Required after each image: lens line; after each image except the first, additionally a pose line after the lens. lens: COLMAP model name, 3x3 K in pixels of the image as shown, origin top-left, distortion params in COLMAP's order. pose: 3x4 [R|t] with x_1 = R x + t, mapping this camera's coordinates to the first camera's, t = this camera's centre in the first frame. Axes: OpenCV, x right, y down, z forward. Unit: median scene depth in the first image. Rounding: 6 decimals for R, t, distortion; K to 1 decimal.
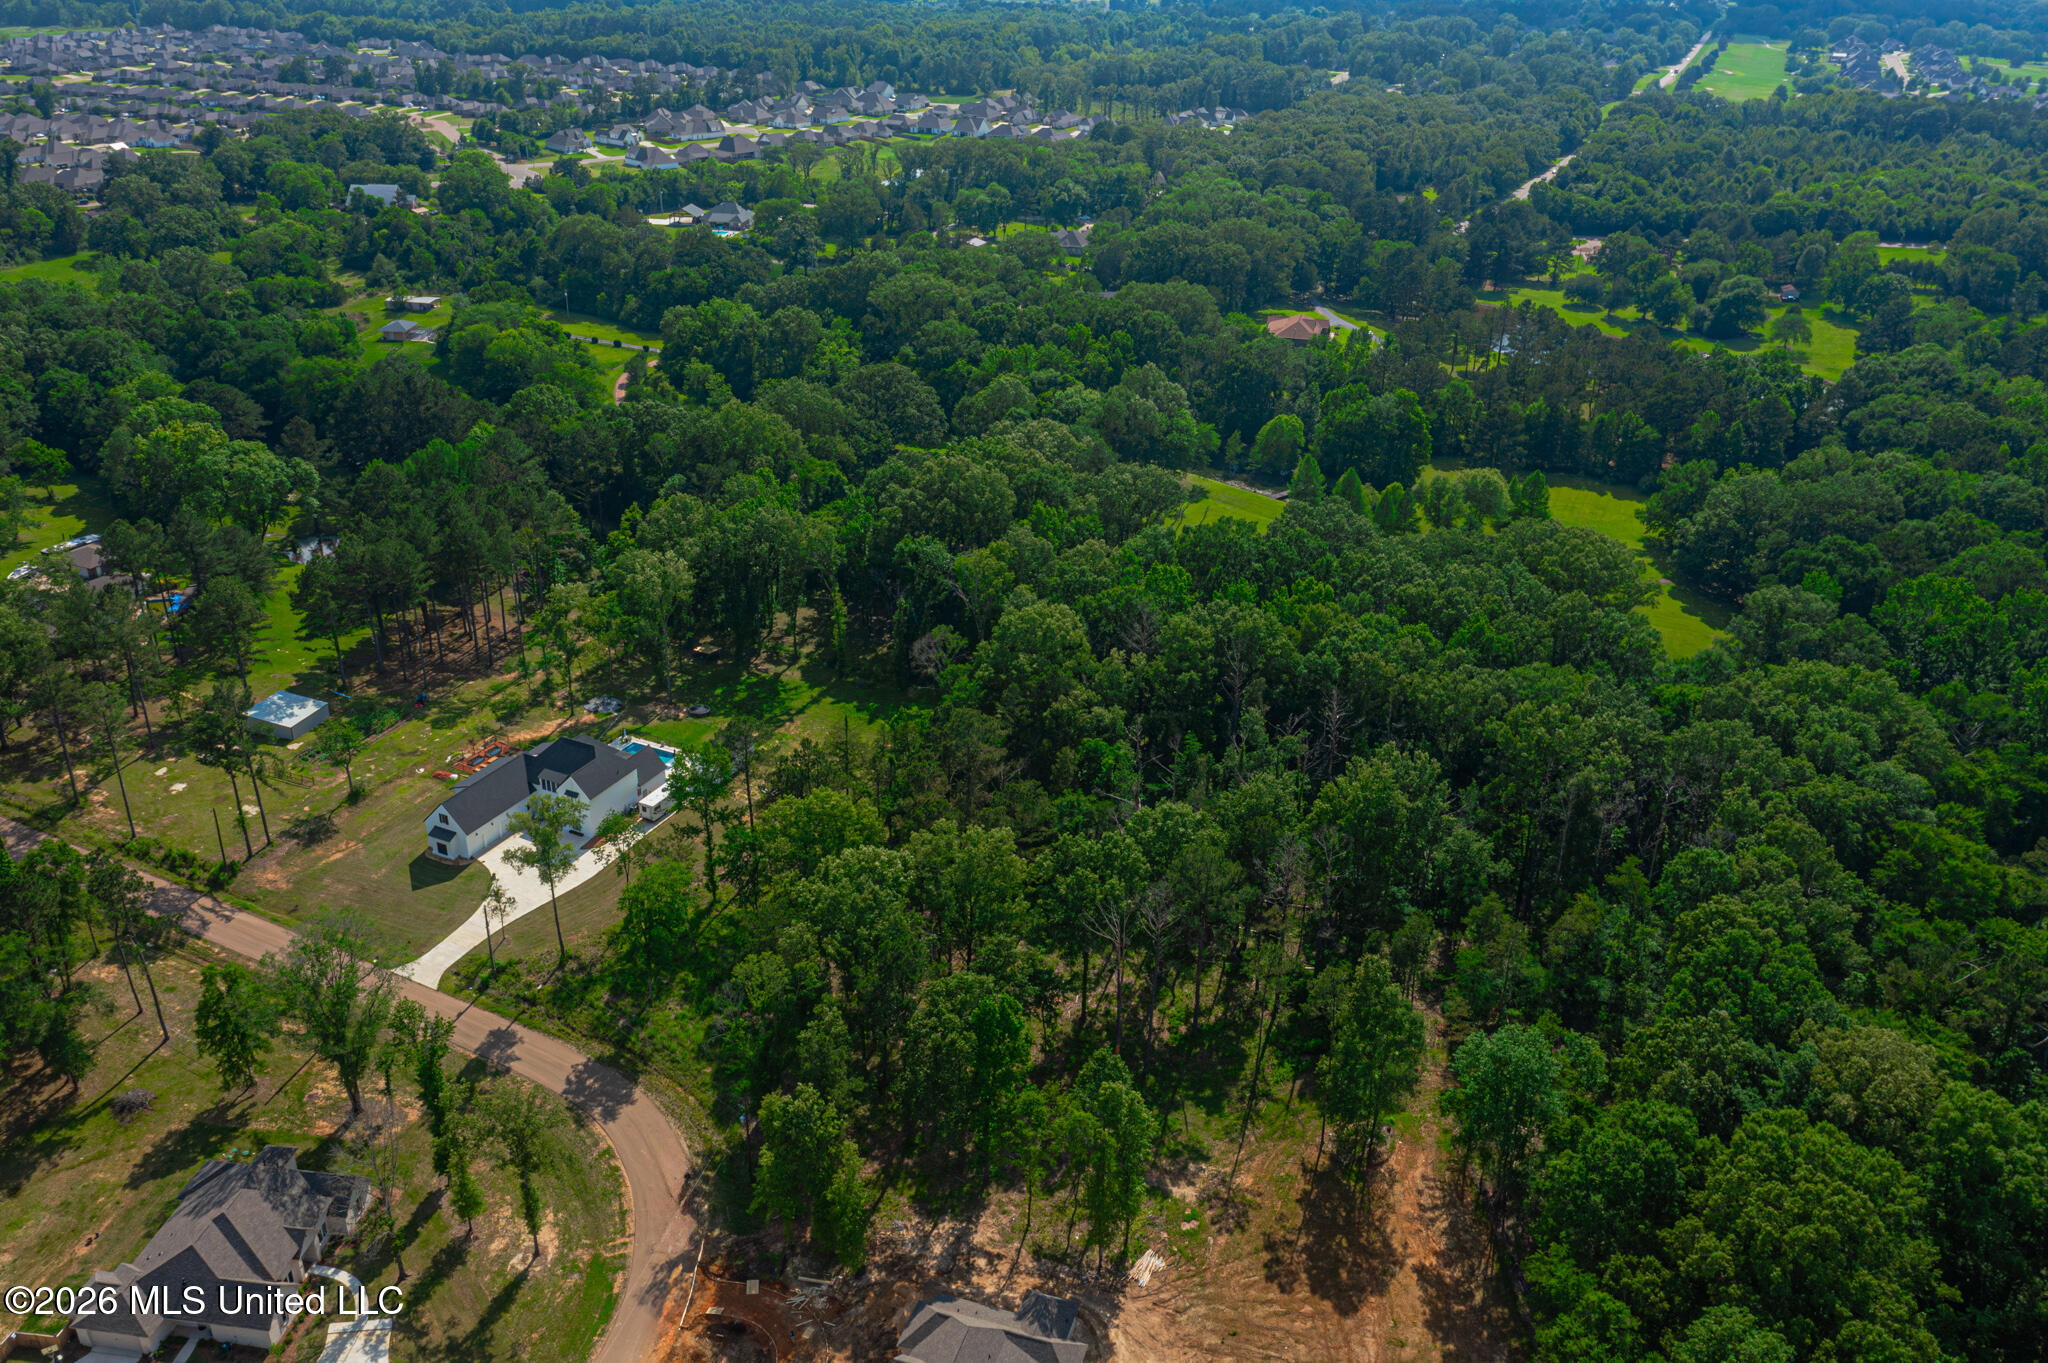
lens RADIAL K [[1660.9, 0, 1024.0], [0, 1660.9, 681.5], [0, 0, 1]] dist [-0.003597, 0.007718]
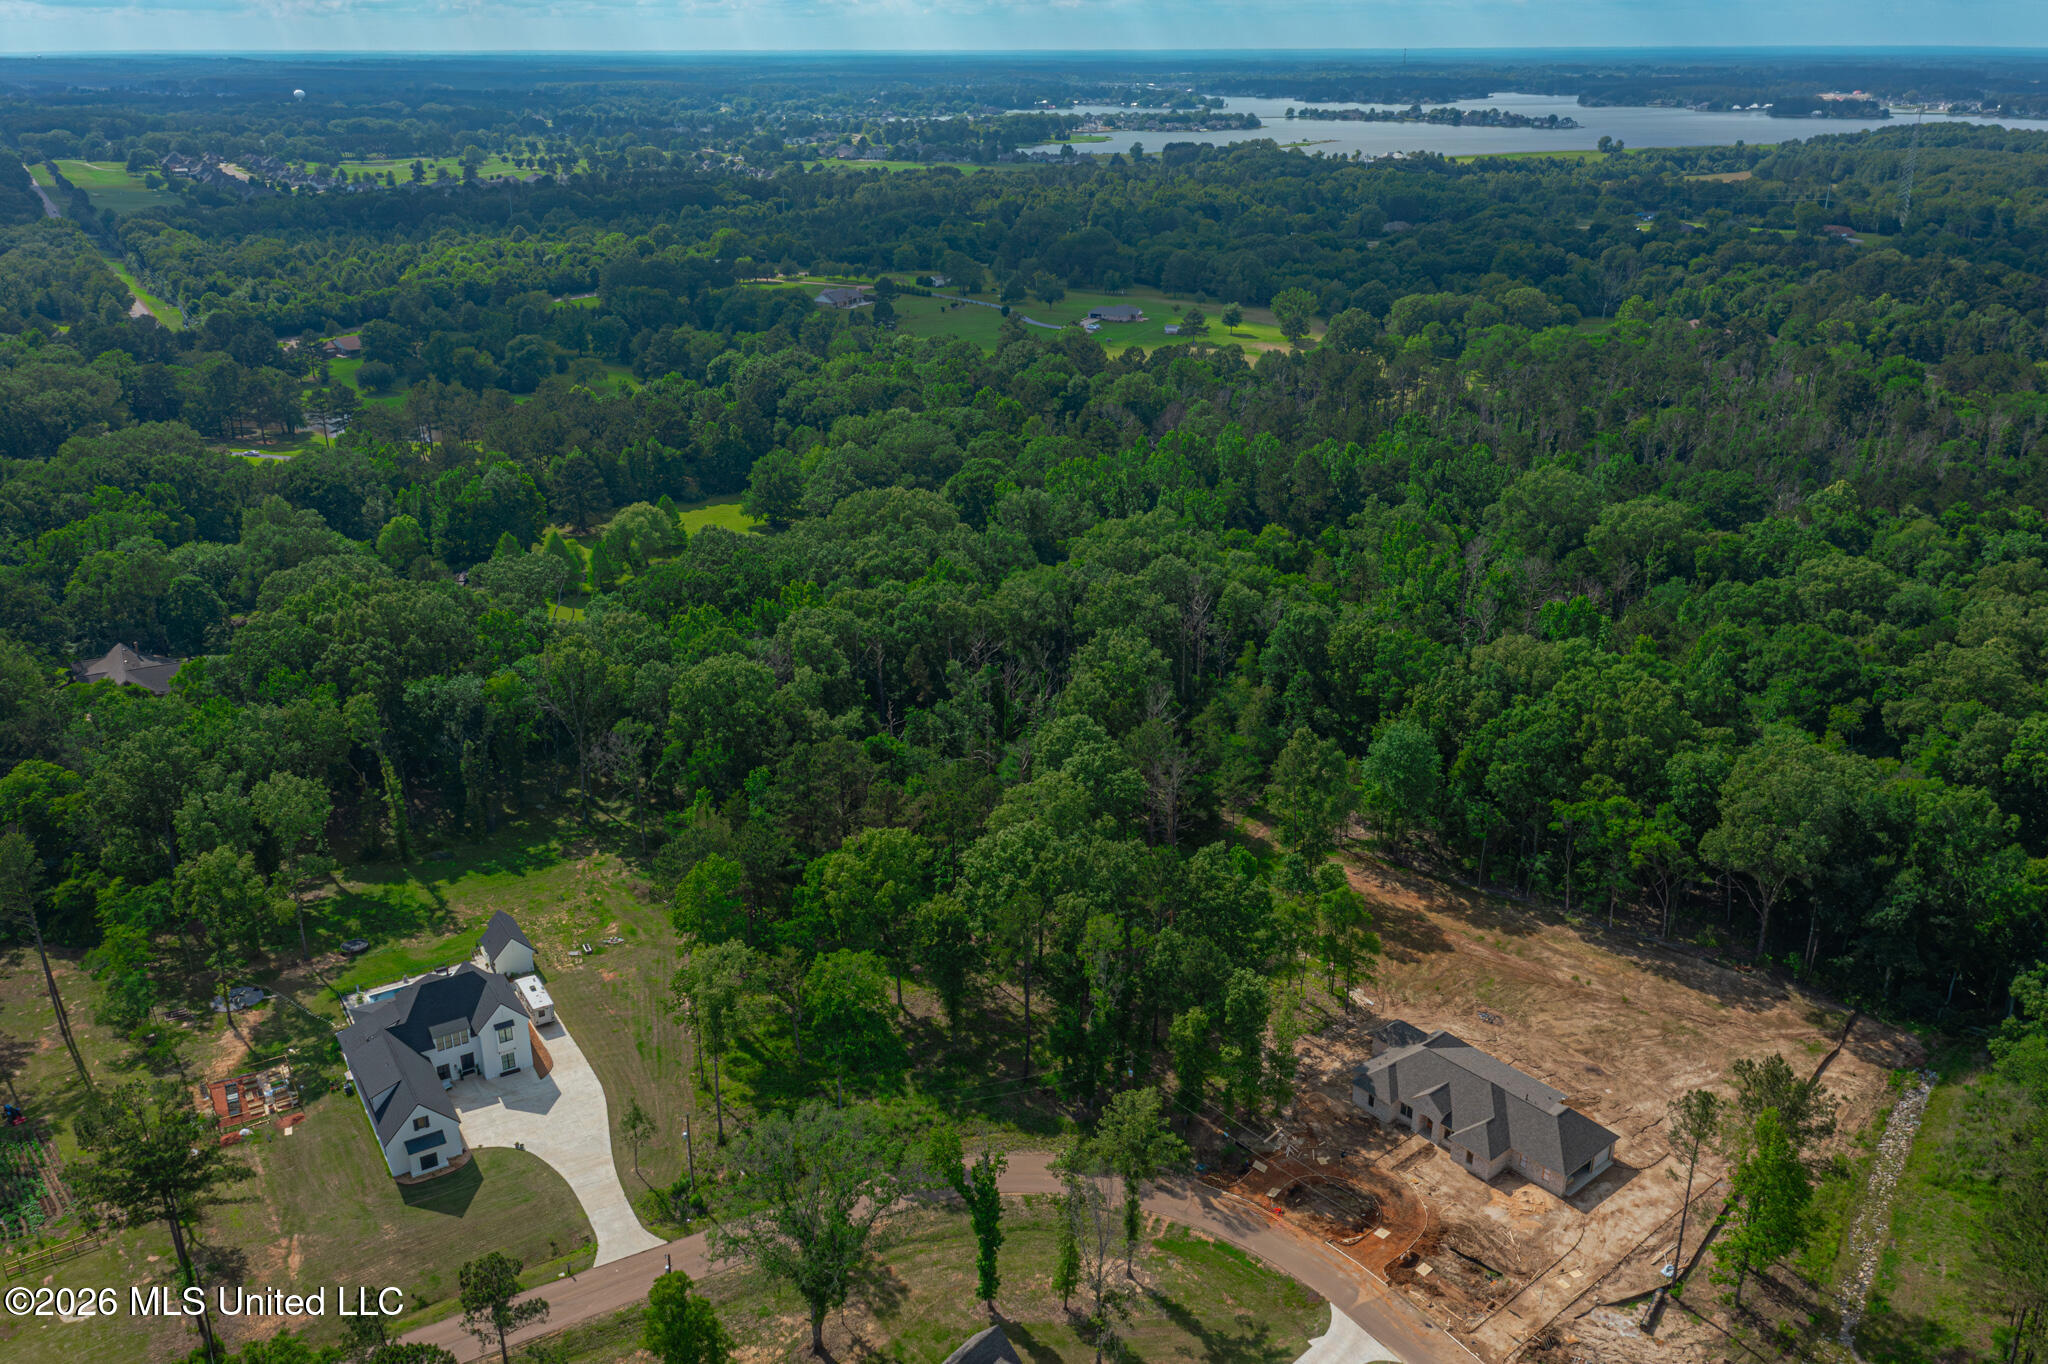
lens RADIAL K [[1660.9, 0, 1024.0], [0, 1660.9, 682.0], [0, 0, 1]] dist [-0.003597, 0.007718]
pose [[0.516235, -0.322217, 0.793522, -0.840509], [0.370766, 0.919286, 0.132078, -0.115566], [-0.772032, 0.226028, 0.594035, 0.315962]]
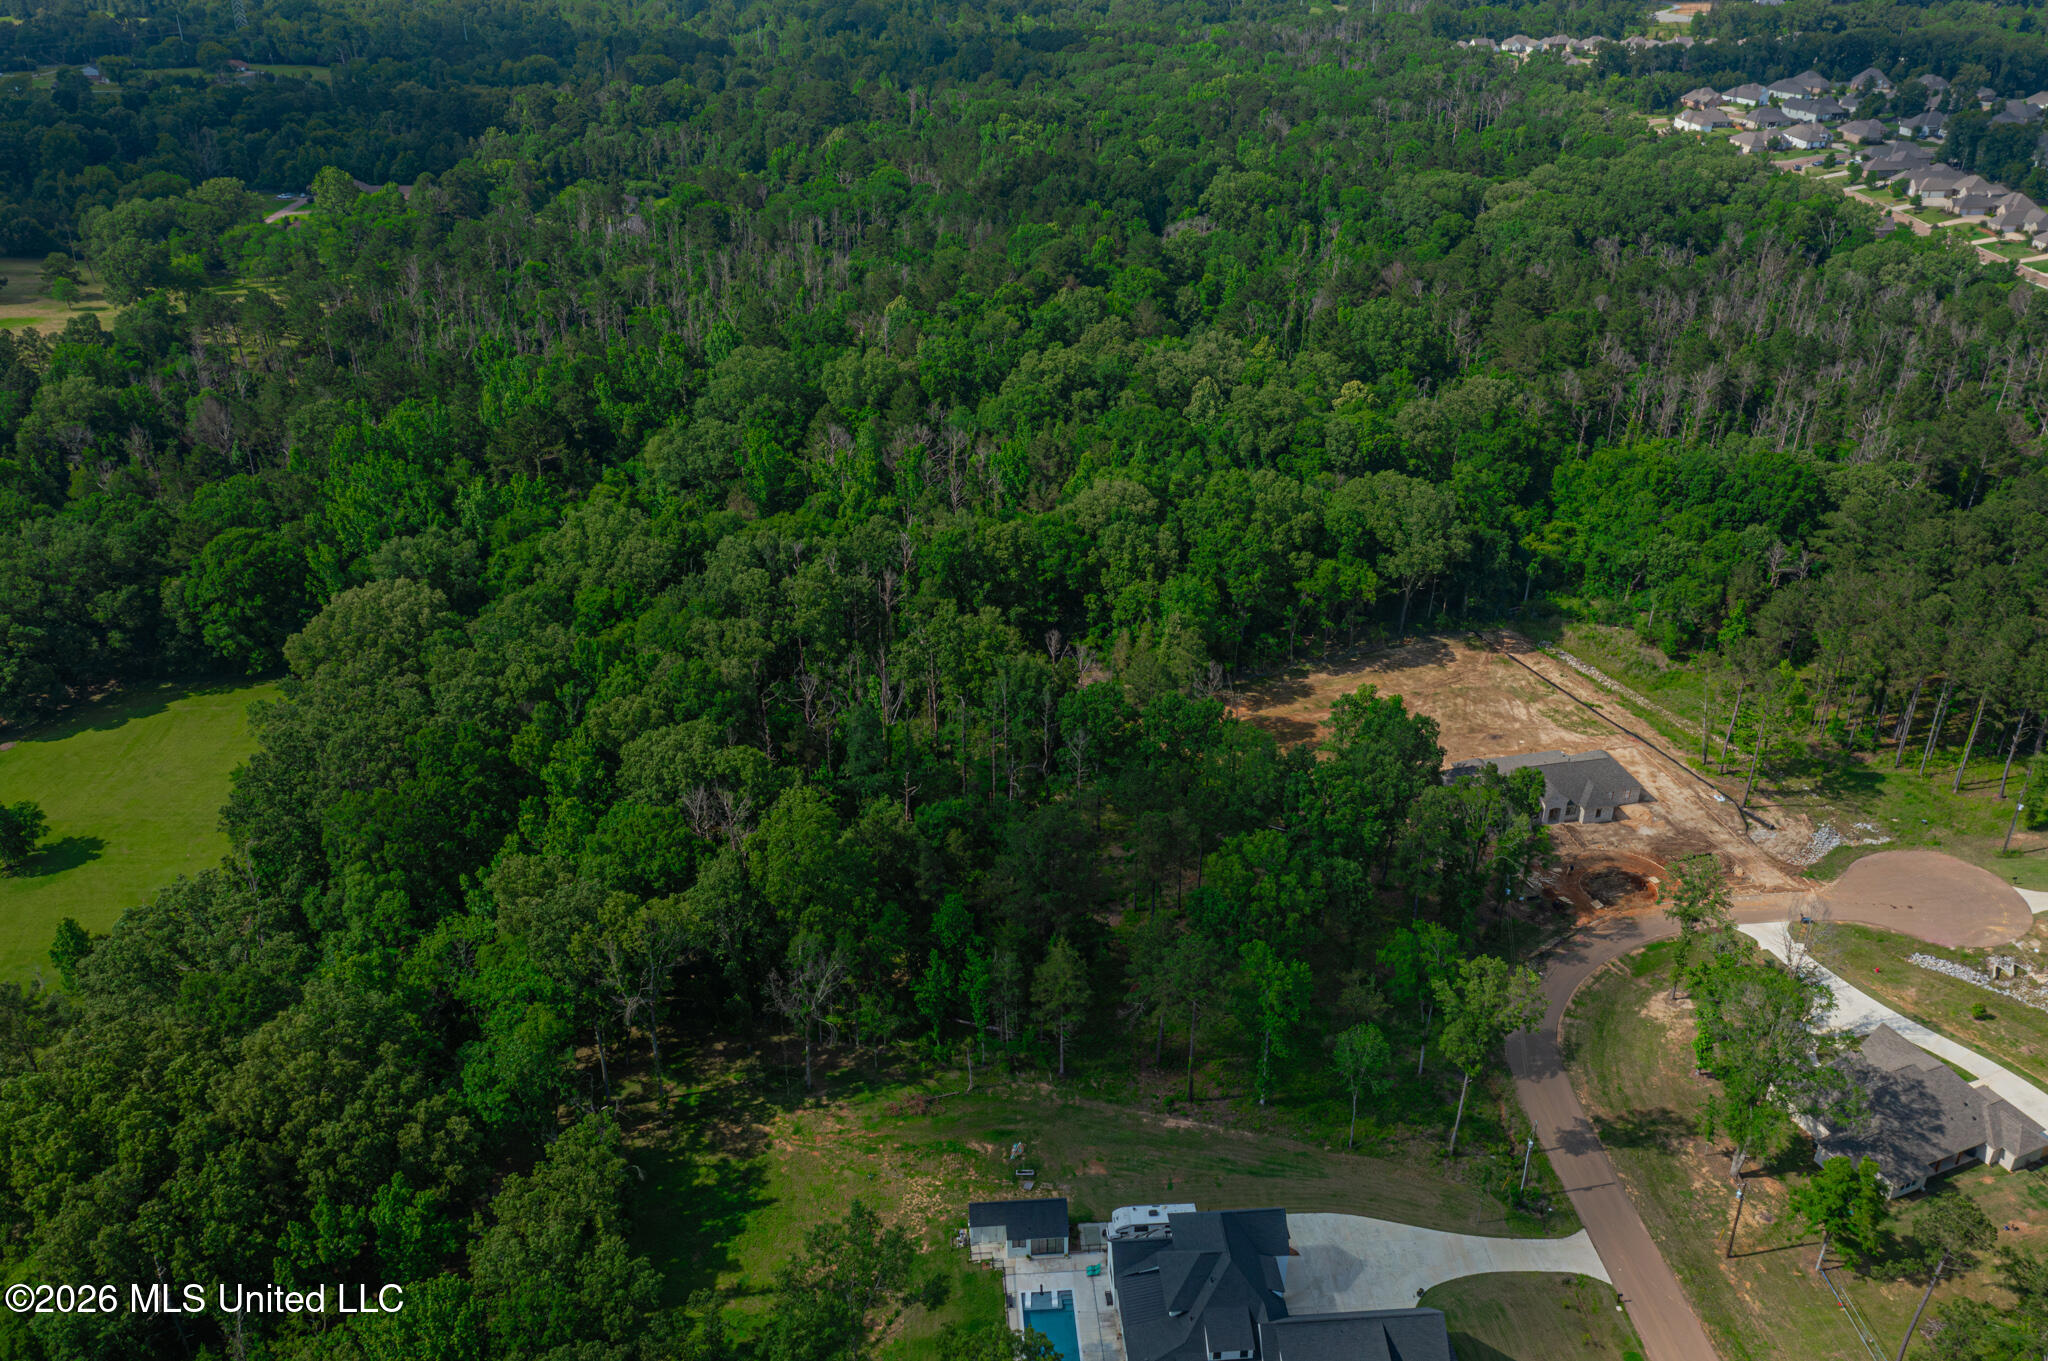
lens RADIAL K [[1601.7, 0, 1024.0], [0, 1601.7, 680.5], [0, 0, 1]] dist [-0.008708, 0.002485]
pose [[-0.513897, -0.410797, 0.753097, -0.726384], [0.365001, 0.689753, 0.625312, -0.635695], [-0.776327, 0.596228, -0.204521, 1.226991]]
